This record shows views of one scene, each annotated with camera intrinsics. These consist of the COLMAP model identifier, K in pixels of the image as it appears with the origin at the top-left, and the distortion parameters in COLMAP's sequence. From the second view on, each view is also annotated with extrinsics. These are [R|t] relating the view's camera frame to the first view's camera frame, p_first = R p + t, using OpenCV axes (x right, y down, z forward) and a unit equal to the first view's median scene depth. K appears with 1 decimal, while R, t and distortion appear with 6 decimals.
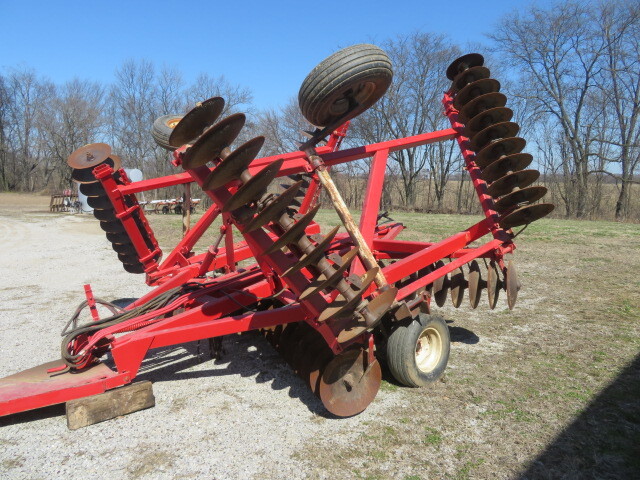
lens RADIAL K [[450.4, 0, 318.2], [0, 450.4, 236.1], [0, 0, 1]] dist [-0.011872, 0.000115]
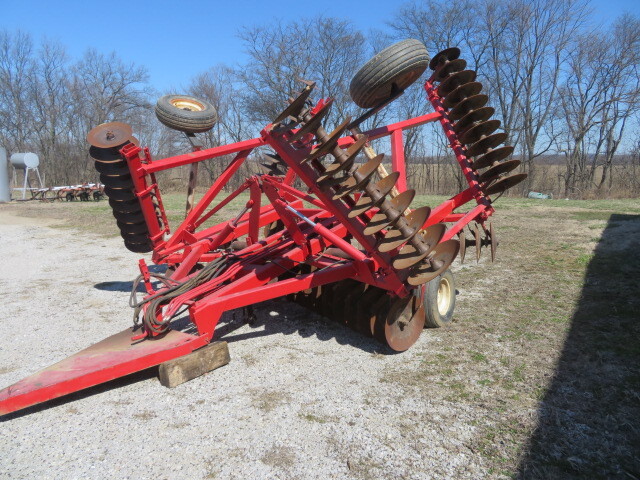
lens RADIAL K [[450.4, 0, 319.3], [0, 450.4, 235.8], [0, 0, 1]] dist [-0.011872, 0.000115]
pose [[0.974899, -0.046126, 0.217817, -0.275319], [0.038323, 0.998468, 0.039916, 0.023883], [-0.219324, -0.030567, 0.975173, -0.082507]]
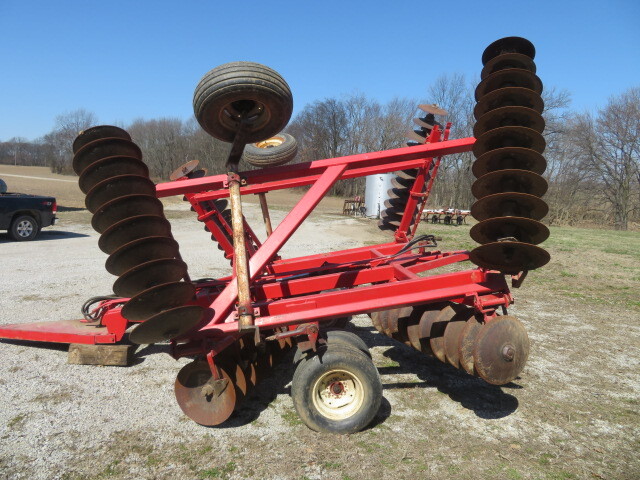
lens RADIAL K [[450.4, 0, 321.1], [0, 450.4, 237.0], [0, 0, 1]] dist [-0.011872, 0.000115]
pose [[0.779821, 0.093008, -0.619054, 0.597949], [-0.105642, 0.994271, 0.016305, -0.048291], [0.617024, 0.052684, 0.785179, 0.232959]]
